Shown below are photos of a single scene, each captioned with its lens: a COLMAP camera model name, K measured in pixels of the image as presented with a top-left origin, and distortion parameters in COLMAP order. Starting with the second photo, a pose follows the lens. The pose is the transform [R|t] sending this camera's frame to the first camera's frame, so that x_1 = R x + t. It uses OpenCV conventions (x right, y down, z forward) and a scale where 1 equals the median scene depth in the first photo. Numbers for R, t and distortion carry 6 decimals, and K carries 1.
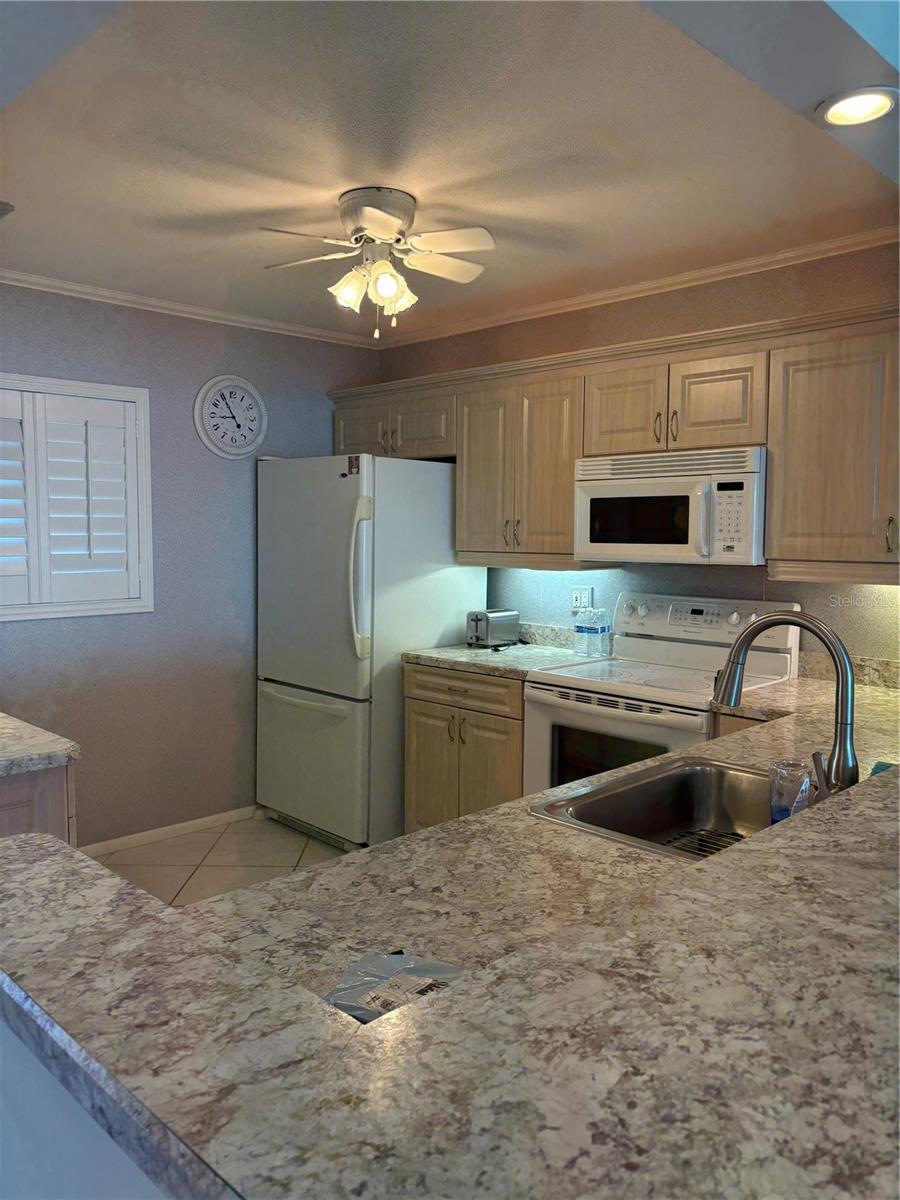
lens RADIAL K [[908.0, 0, 452.2], [0, 908.0, 607.4], [0, 0, 1]] dist [0.031187, -0.028136]
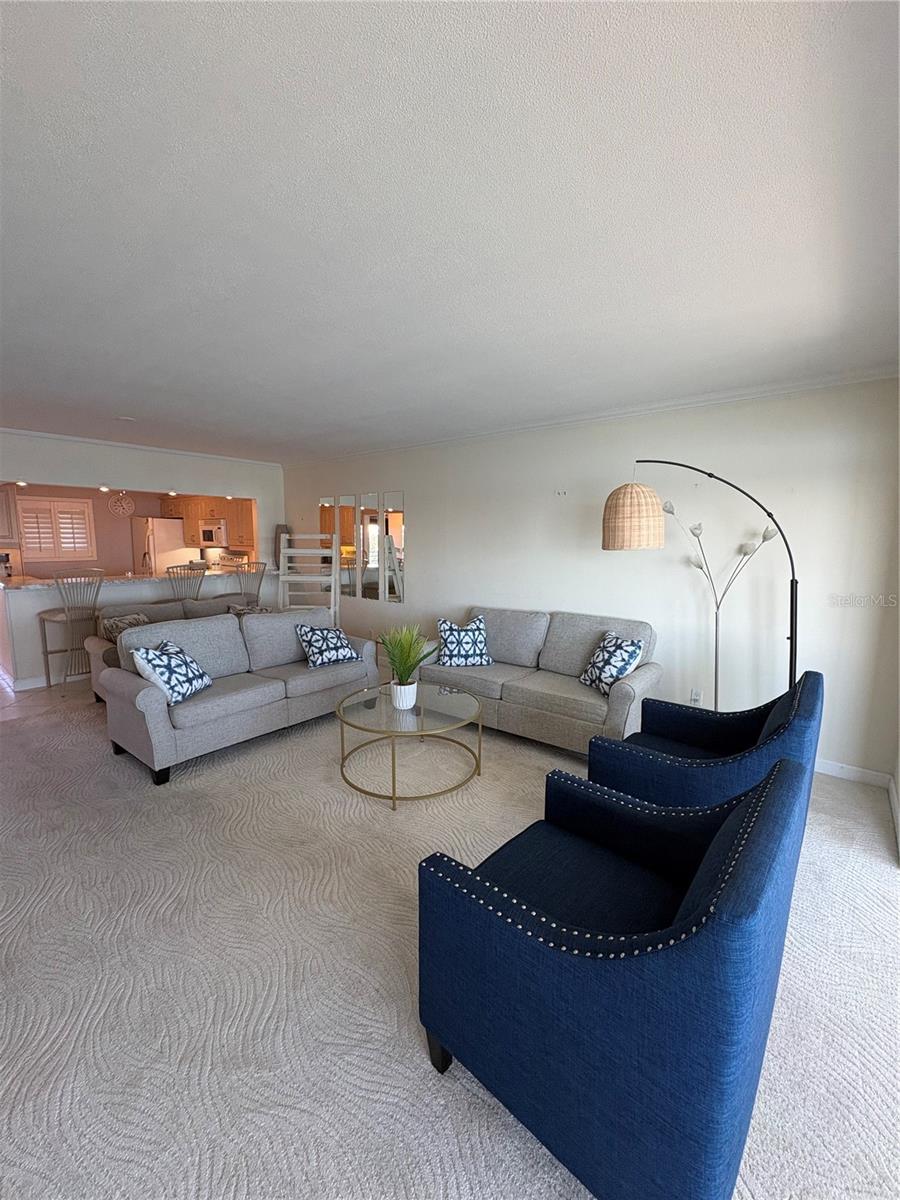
lens RADIAL K [[478.7, 0, 447.5], [0, 478.7, 598.0], [0, 0, 1]] dist [-0.000060, 0.000445]
pose [[0.995129, -0.009051, 0.098166, 2.648771], [0.004871, 0.999074, 0.042742, 0.243963], [-0.098462, -0.042055, 0.994252, -3.168960]]
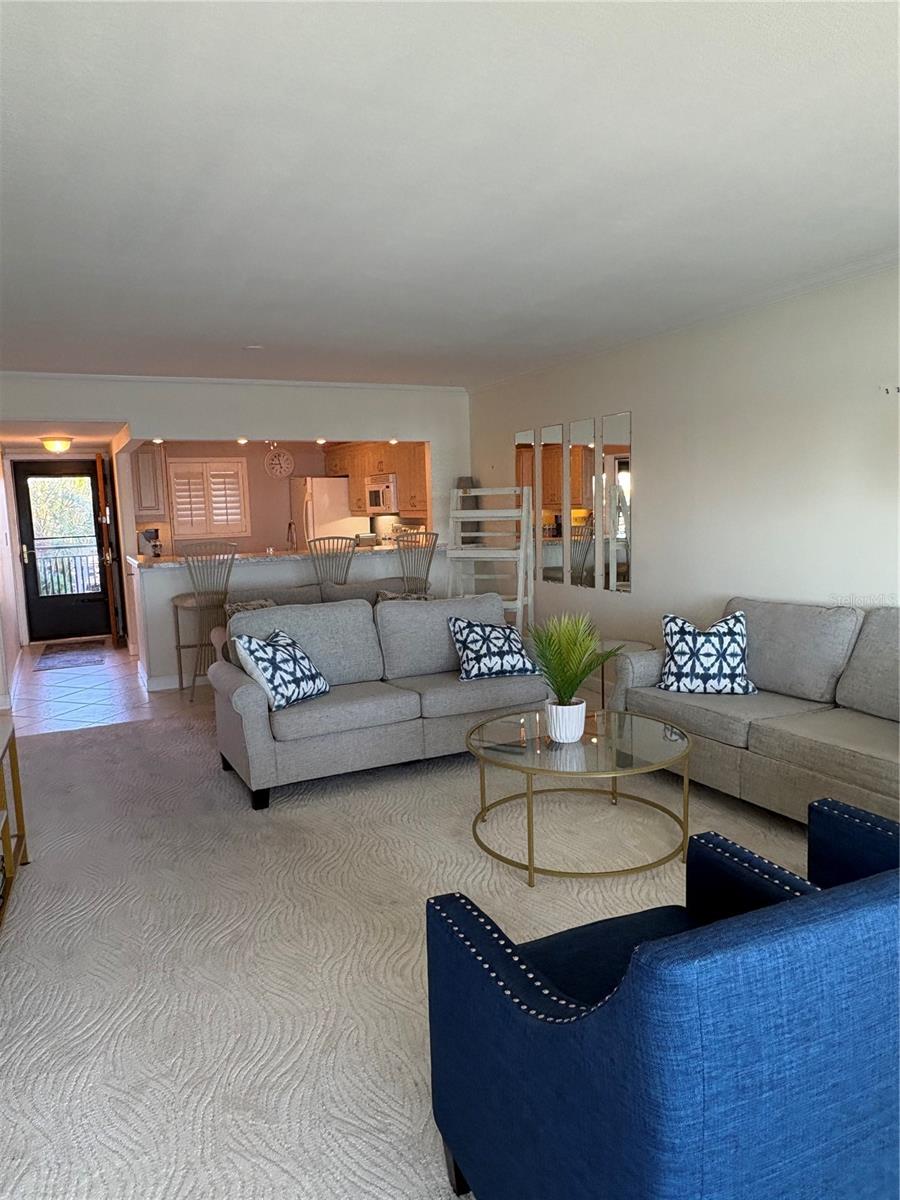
lens RADIAL K [[788.8, 0, 445.3], [0, 788.8, 597.9], [0, 0, 1]] dist [-0.004122, 0.005024]
pose [[0.945652, 0.005986, -0.325124, 3.085080], [0.006734, 0.999256, 0.037986, 0.319538], [0.325110, -0.038111, 0.944908, -3.321214]]
